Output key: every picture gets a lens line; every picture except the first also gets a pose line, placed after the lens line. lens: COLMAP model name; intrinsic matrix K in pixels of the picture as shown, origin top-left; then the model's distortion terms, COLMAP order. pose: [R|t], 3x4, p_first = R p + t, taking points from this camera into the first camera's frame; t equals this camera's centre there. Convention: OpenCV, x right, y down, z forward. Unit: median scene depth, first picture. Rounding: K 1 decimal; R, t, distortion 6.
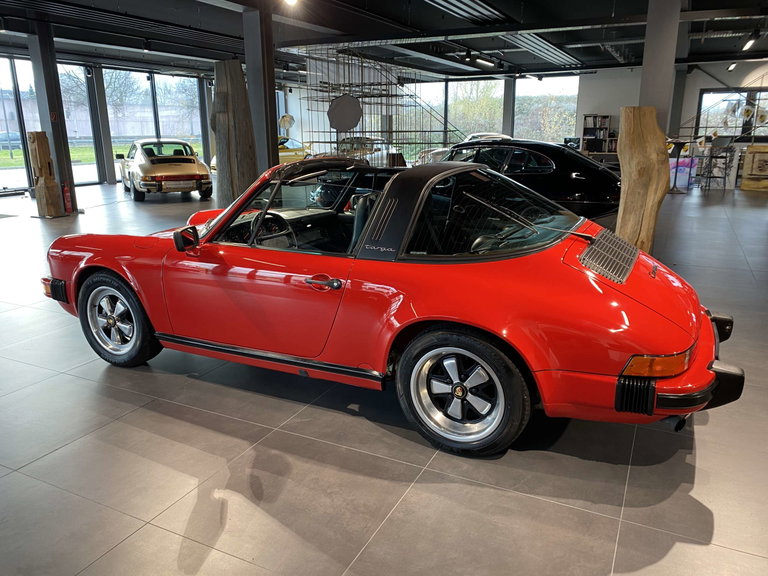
lens RADIAL K [[591.0, 0, 384.0], [0, 591.0, 288.0], [0, 0, 1]] dist [0.007487, -0.007253]
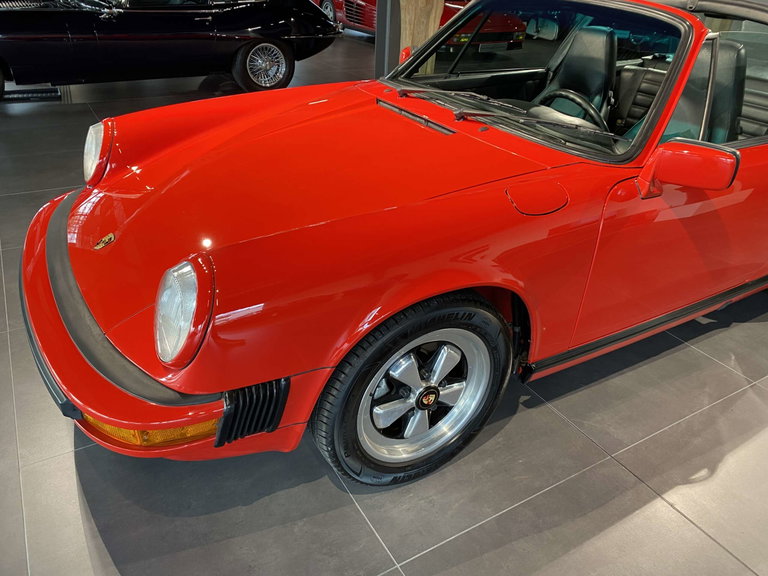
lens RADIAL K [[591.0, 0, 384.0], [0, 591.0, 288.0], [0, 0, 1]] dist [0.007487, -0.007253]
pose [[0.543578, -0.384691, 0.746014, -0.306639], [0.170100, 0.920835, 0.350897, -0.071427], [-0.821942, -0.063843, 0.565981, 0.306860]]
